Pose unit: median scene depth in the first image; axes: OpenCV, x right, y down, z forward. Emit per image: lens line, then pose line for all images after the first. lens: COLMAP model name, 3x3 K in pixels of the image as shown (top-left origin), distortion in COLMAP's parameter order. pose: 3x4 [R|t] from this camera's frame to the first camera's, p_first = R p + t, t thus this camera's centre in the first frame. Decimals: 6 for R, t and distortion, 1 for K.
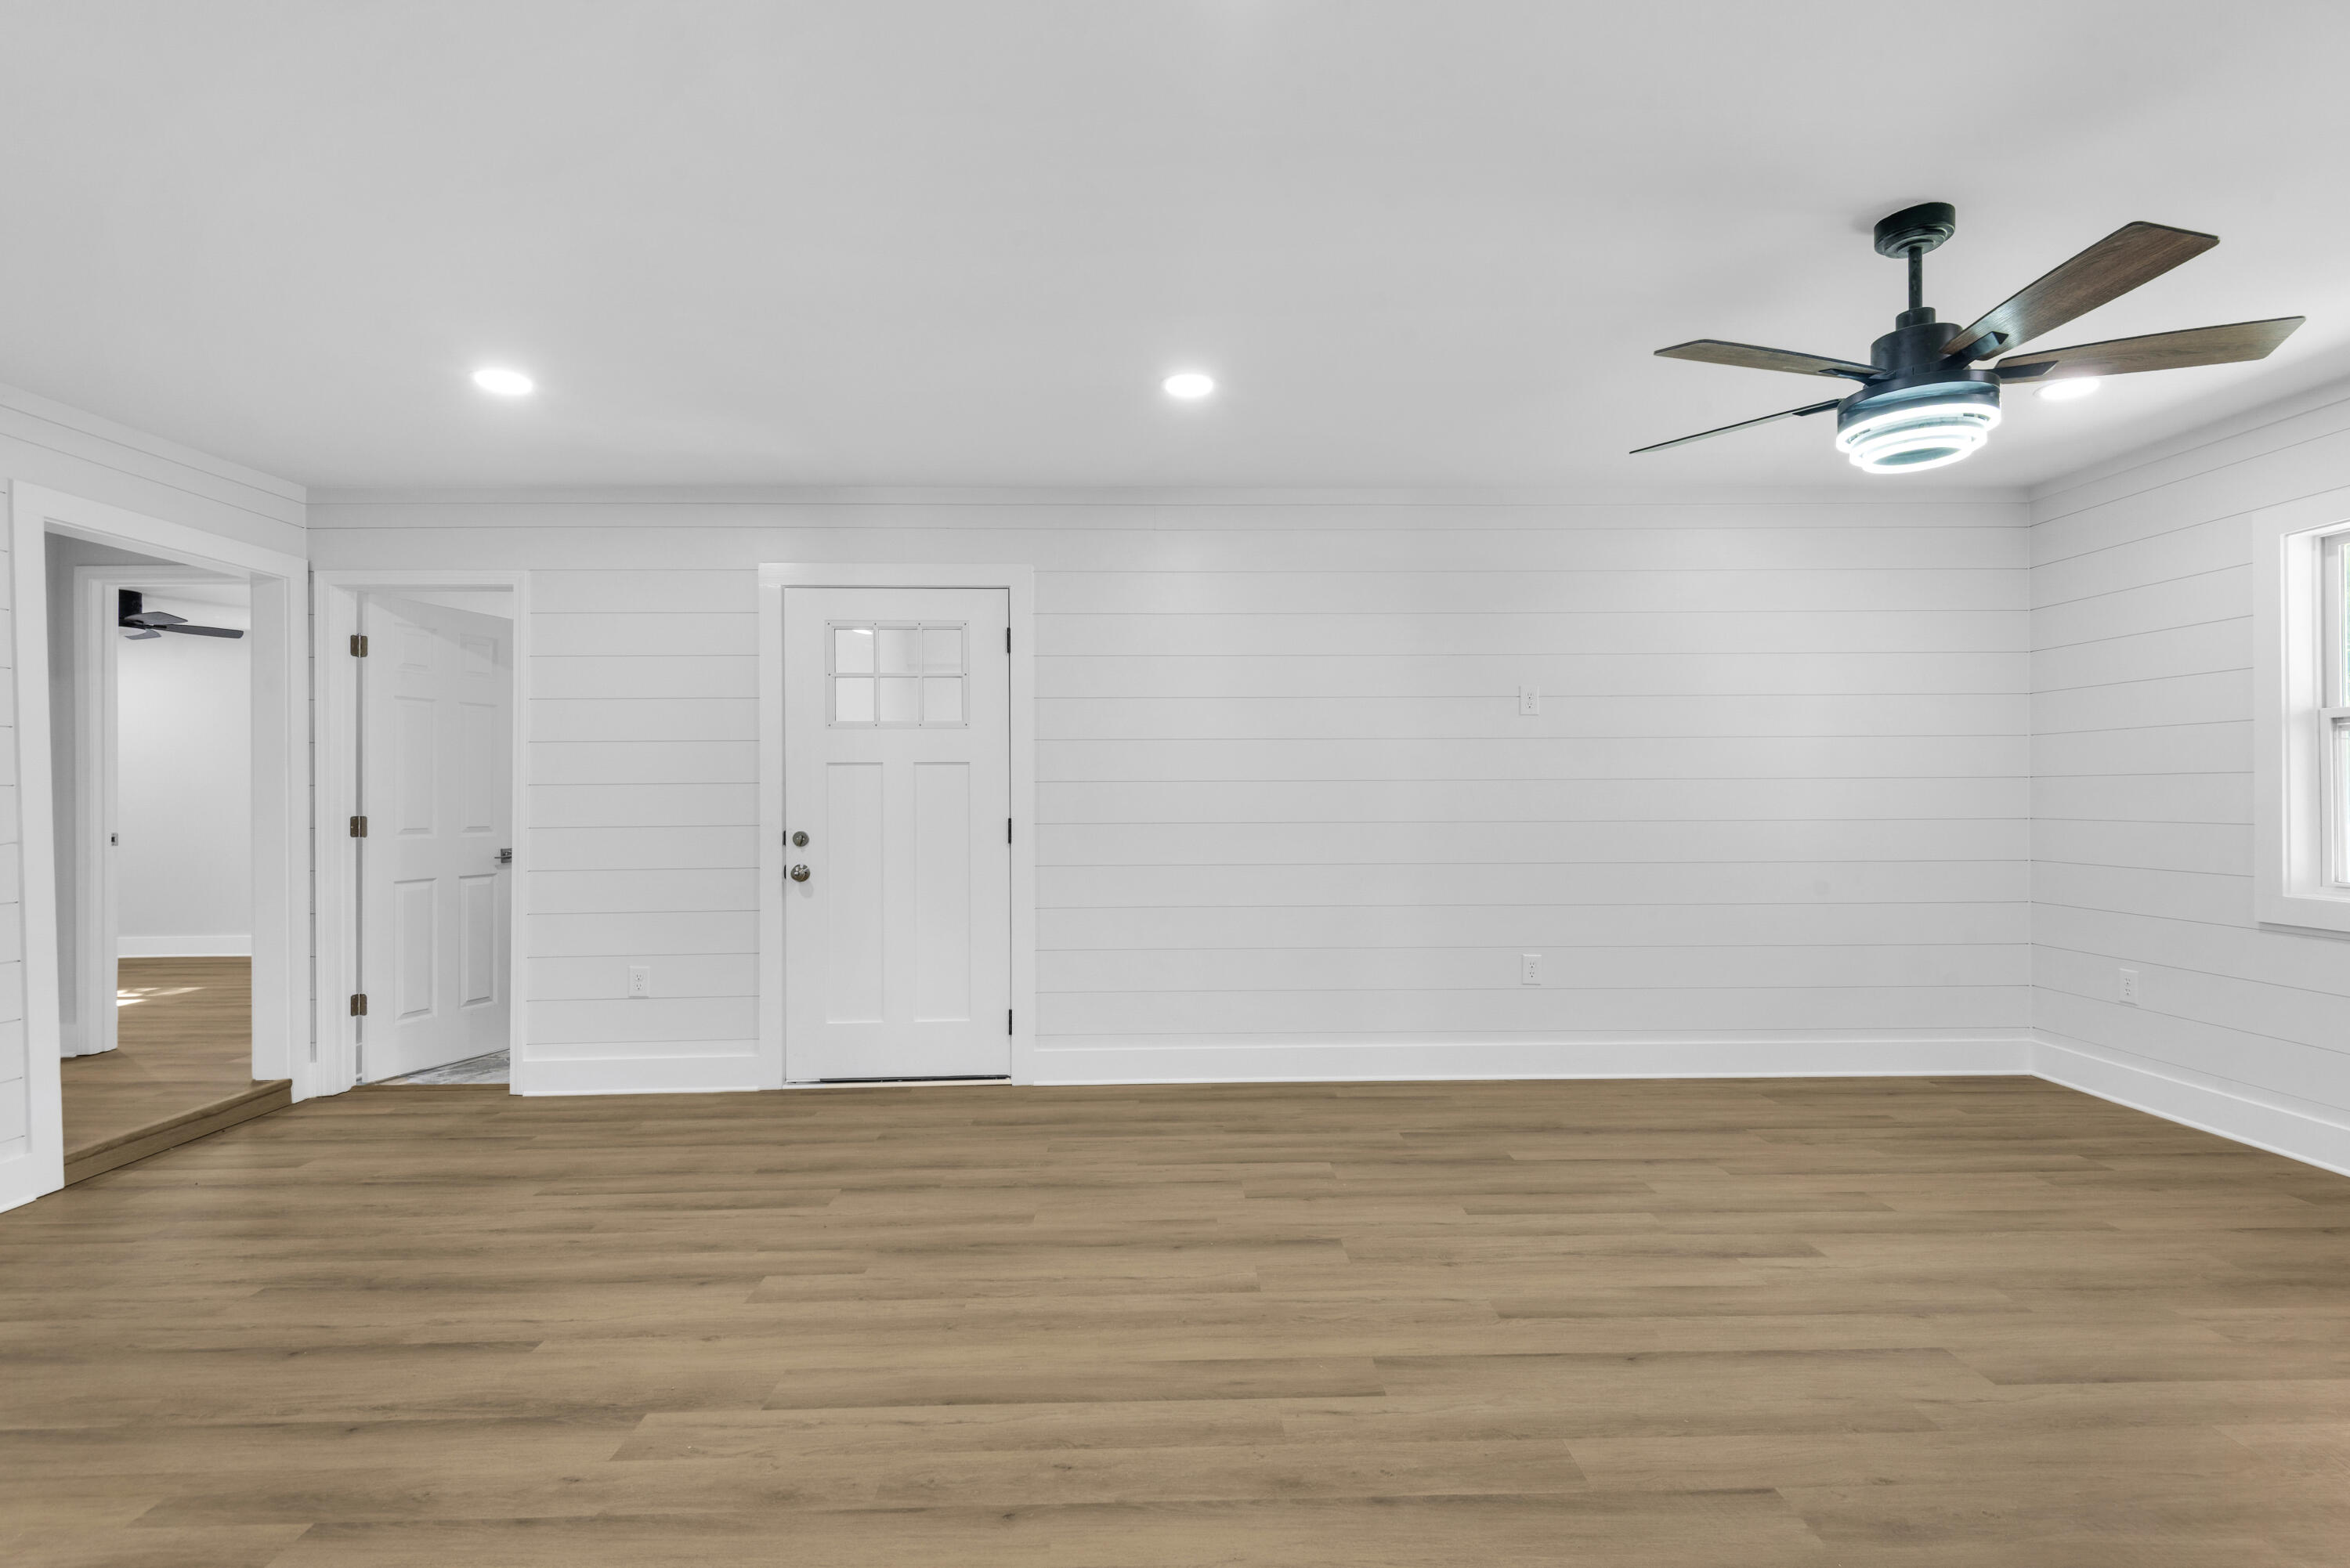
lens RADIAL K [[1075.7, 0, 1184.3], [0, 1075.7, 797.8], [0, 0, 1]] dist [0.034160, -0.016807]
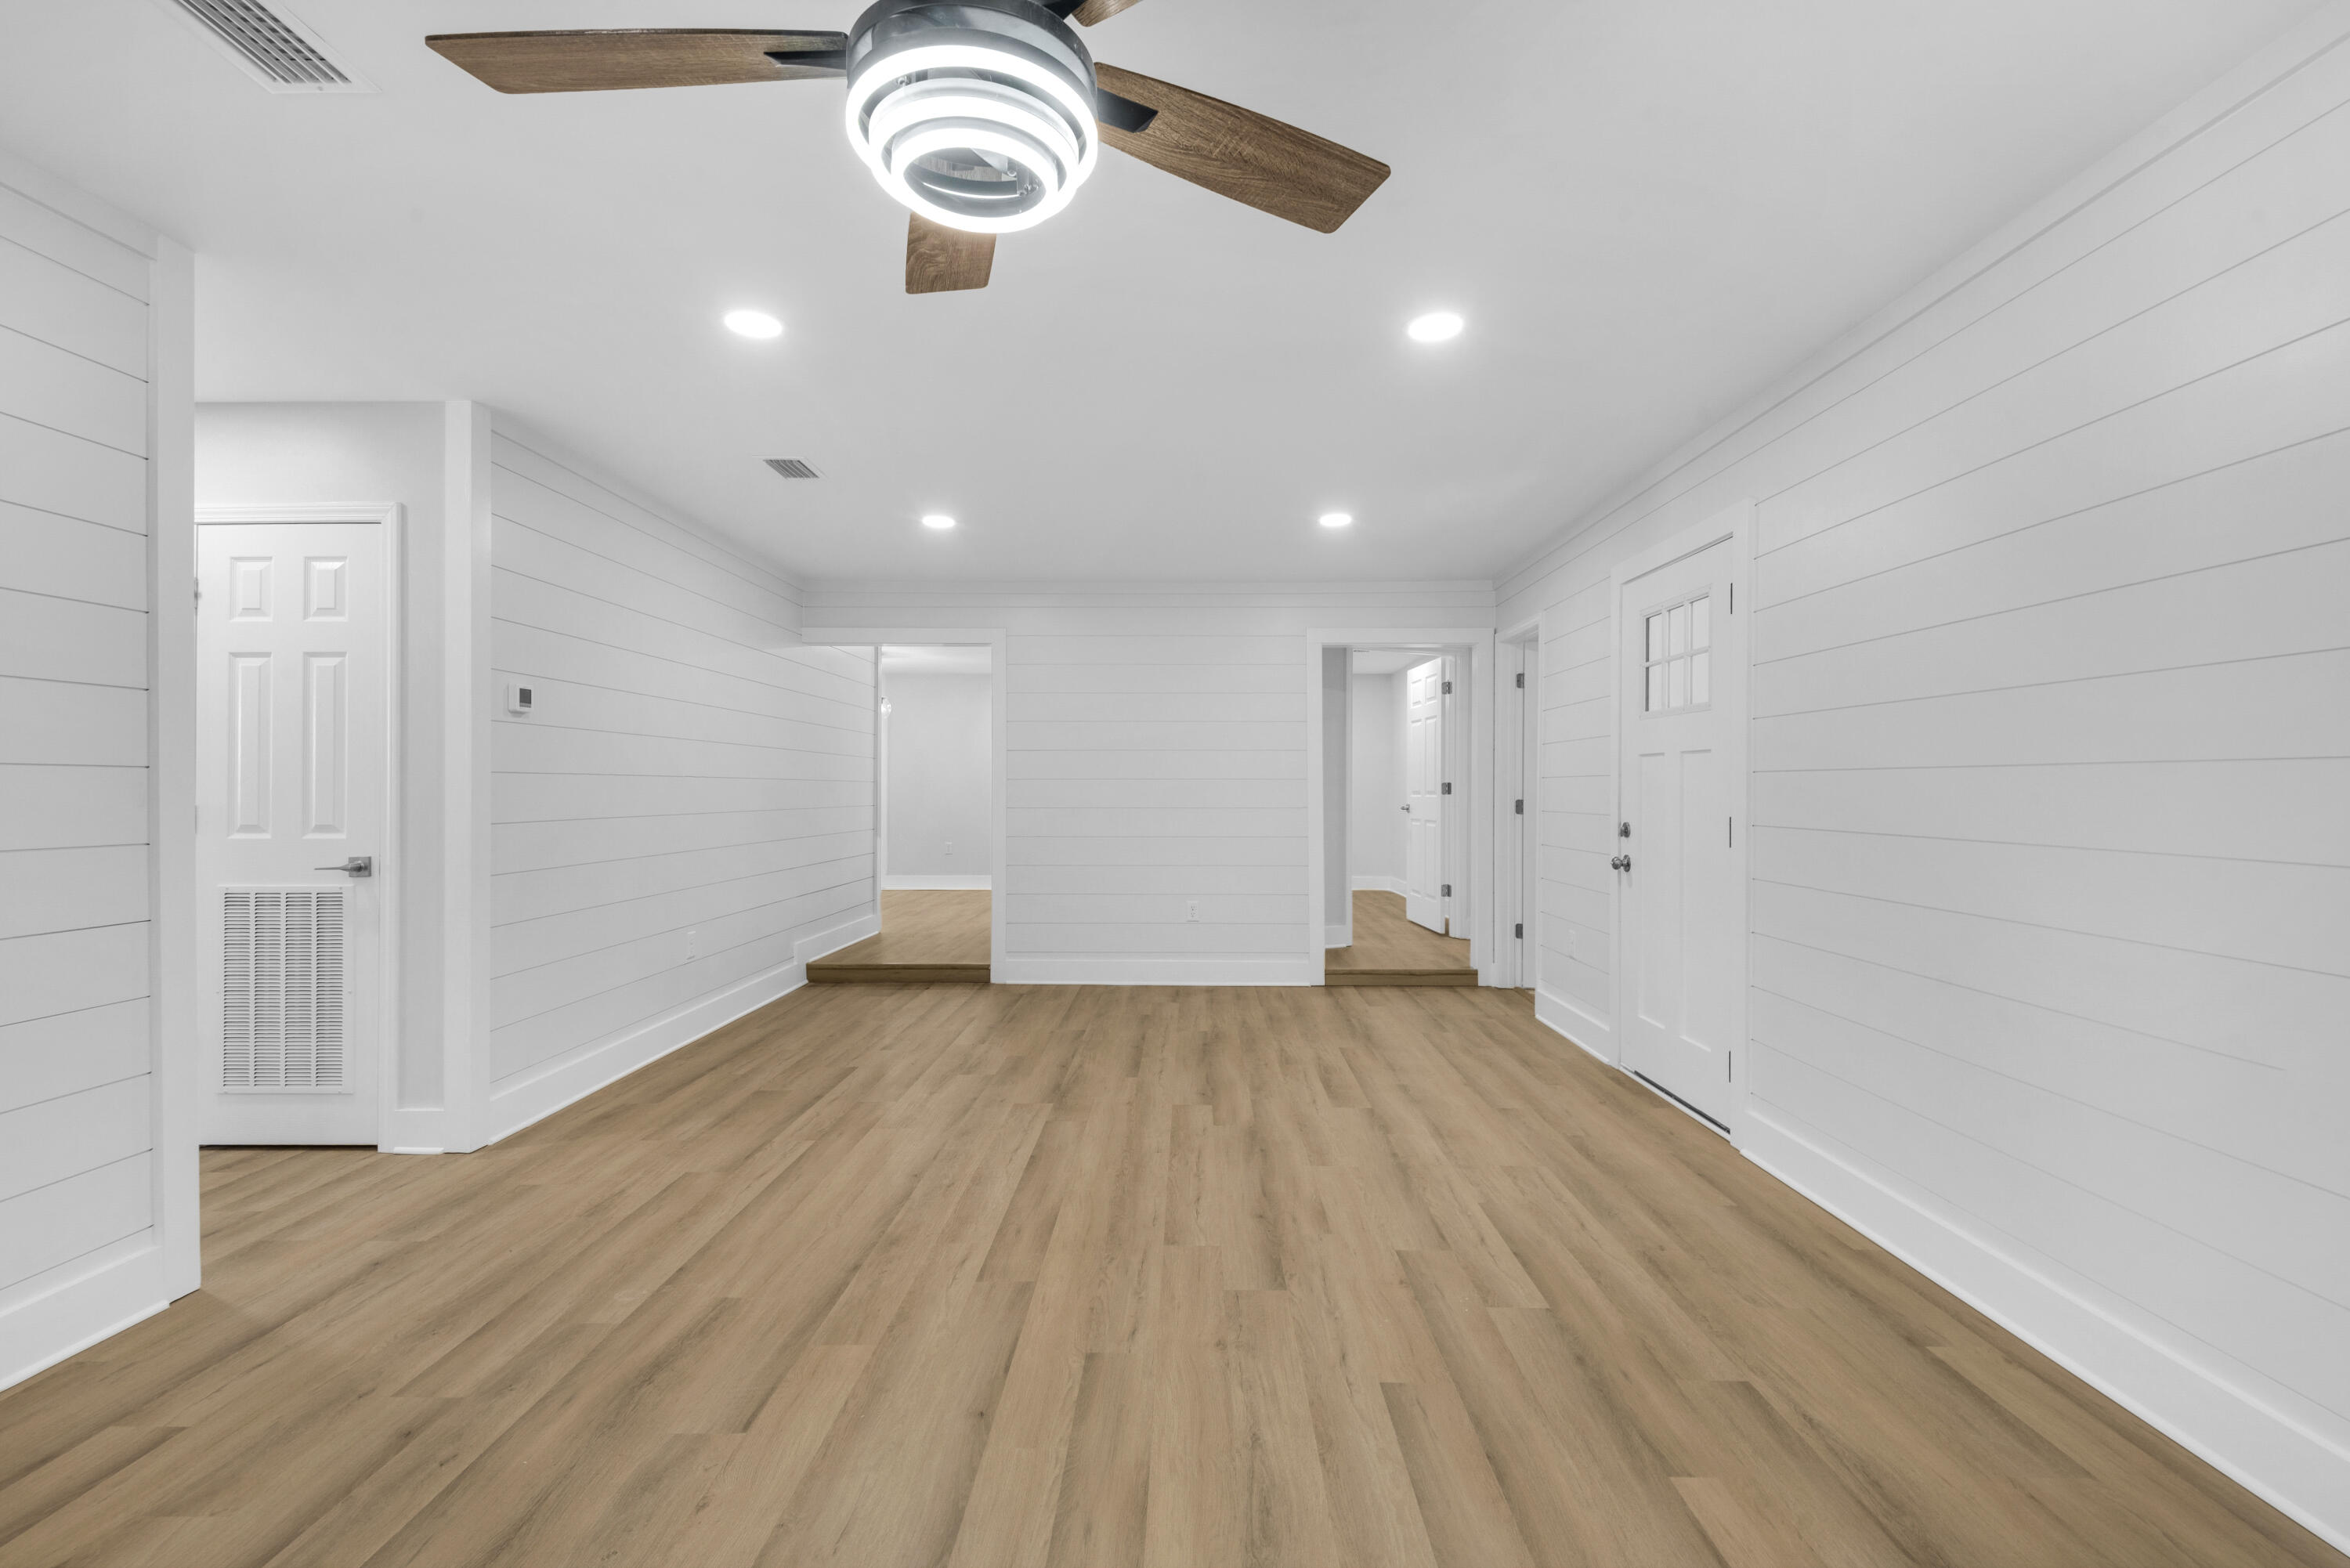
lens RADIAL K [[1066.6, 0, 1185.9], [0, 1066.6, 789.9], [0, 0, 1]] dist [0.032107, -0.020670]
pose [[-0.036226, 0.008147, -0.999310, 1.149959], [-0.005536, 0.999950, 0.008353, -0.008823], [0.999328, 0.005835, -0.036179, 1.068752]]
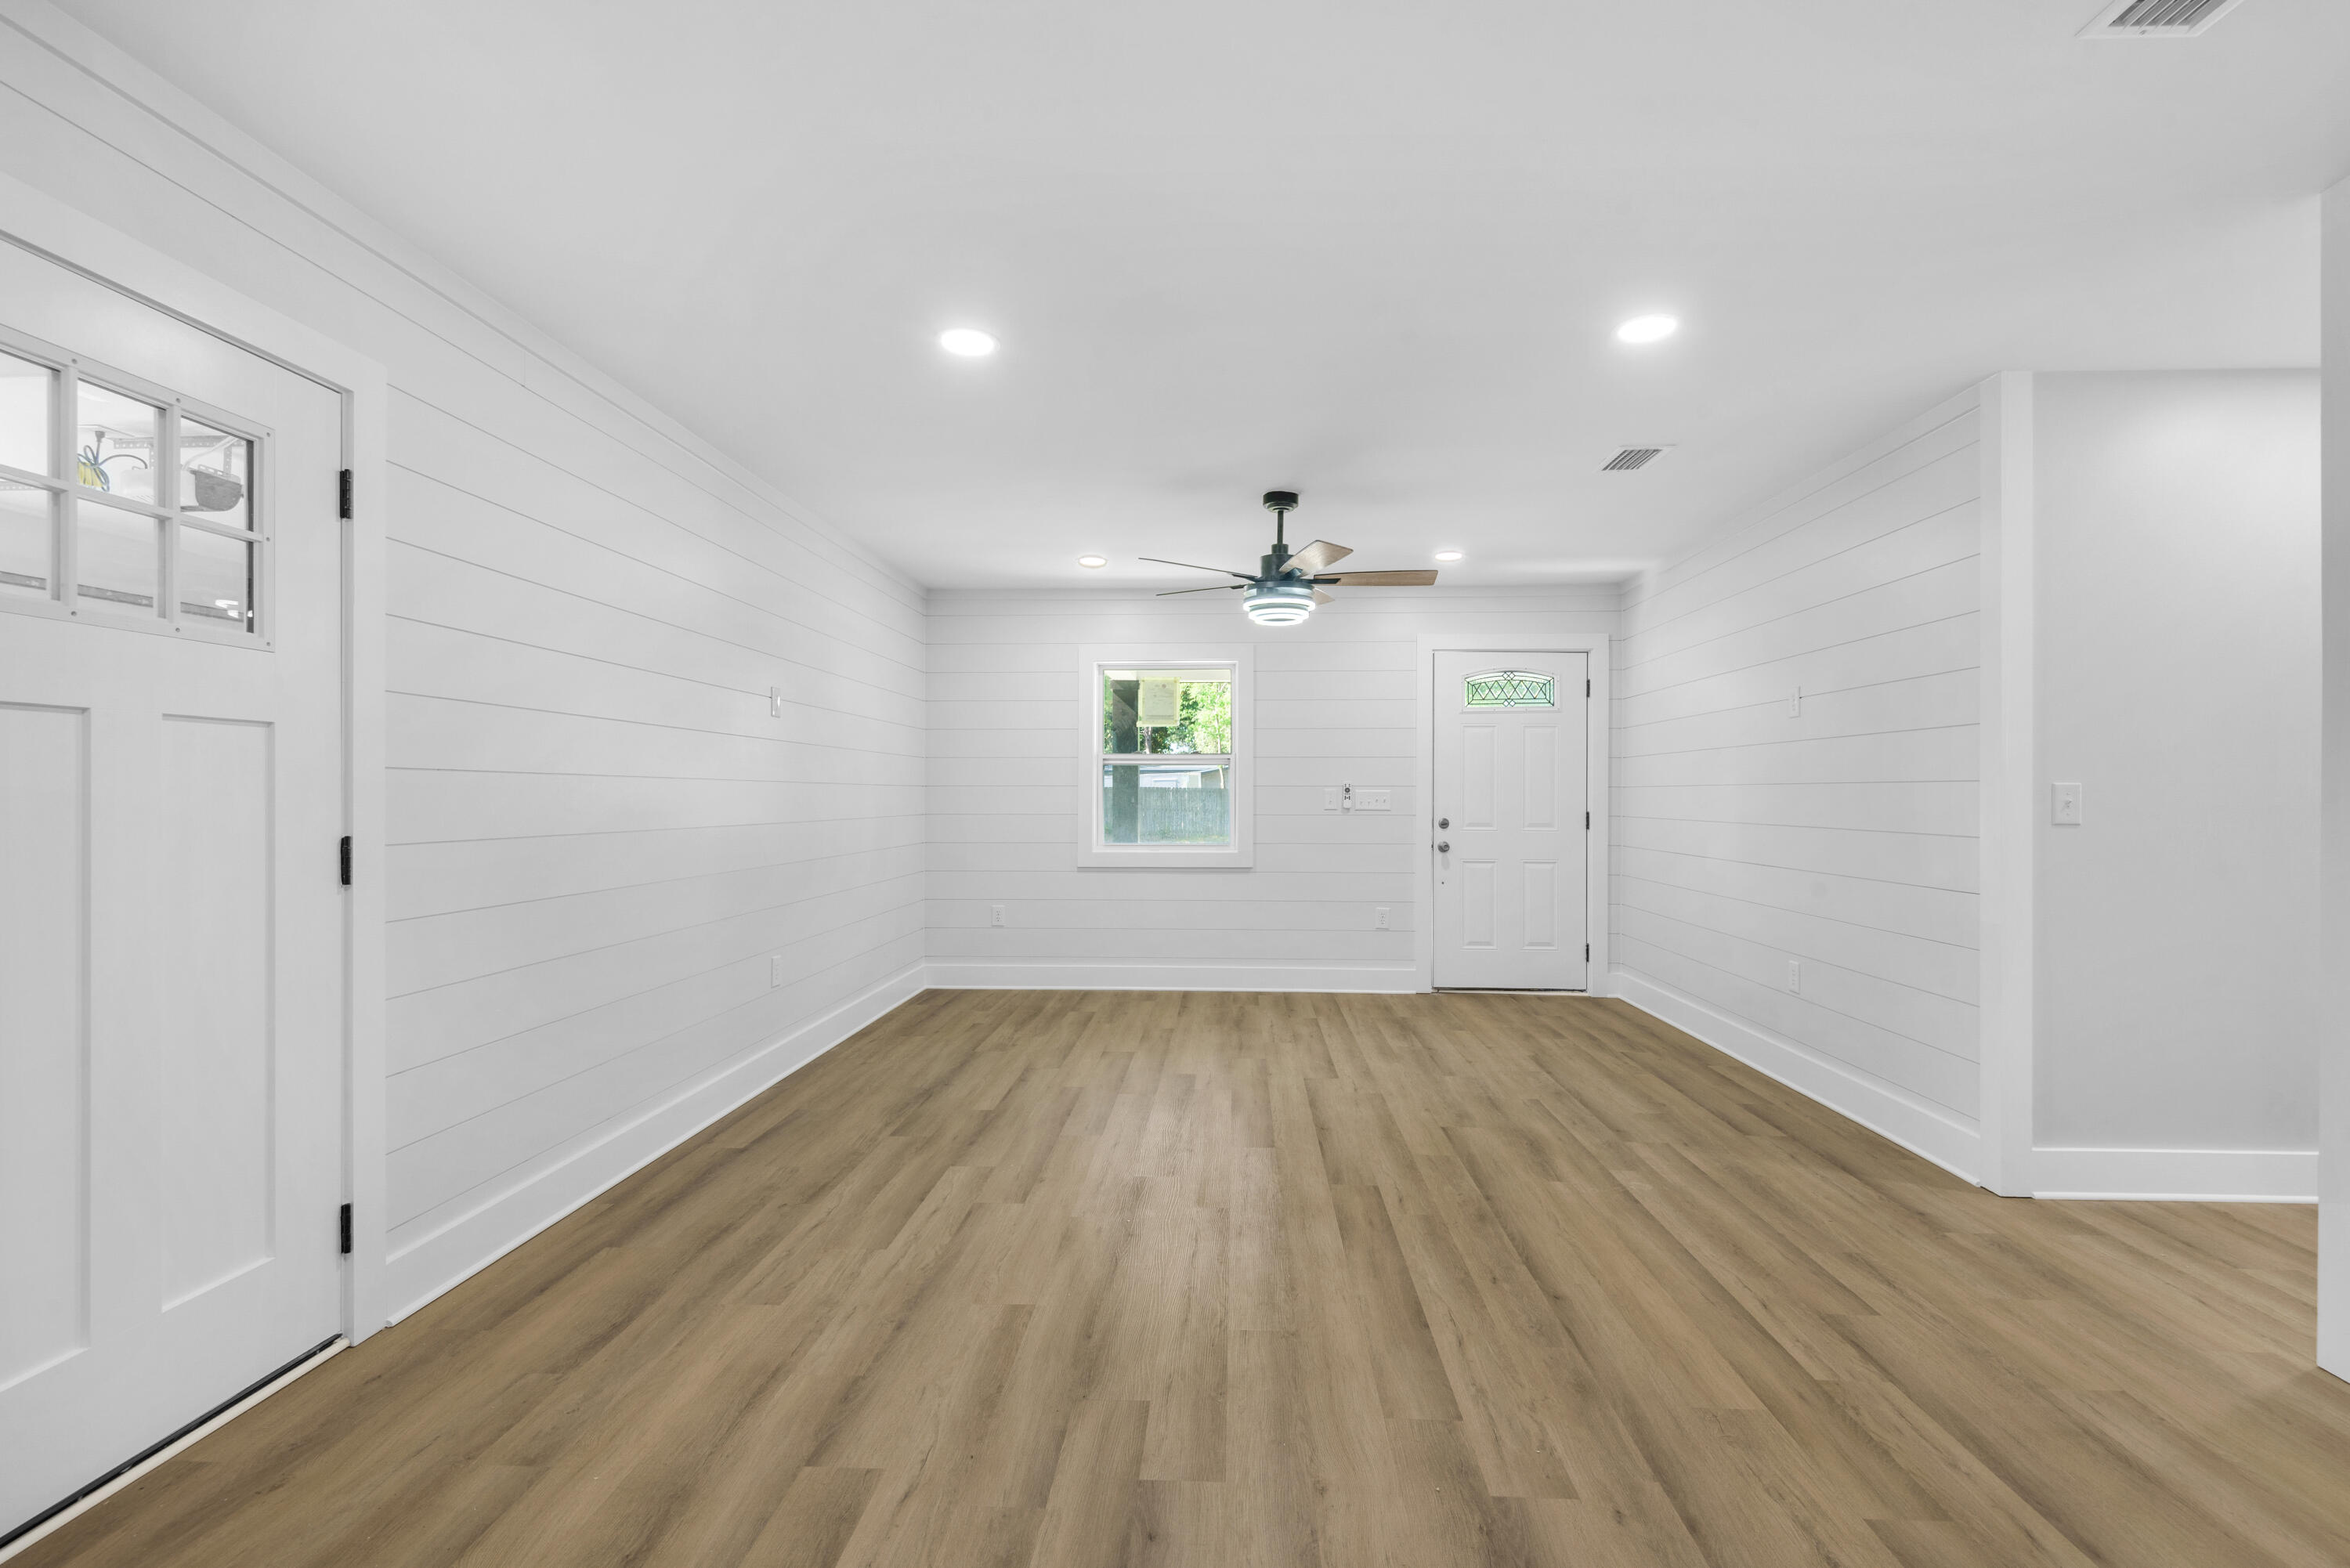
lens RADIAL K [[1066.6, 0, 1185.9], [0, 1066.6, 789.9], [0, 0, 1]] dist [0.032107, -0.020670]
pose [[0.077927, 0.012074, 0.996886, -1.130751], [0.002792, 0.999920, -0.012329, 0.008351], [-0.996955, 0.003744, 0.077887, 0.963561]]
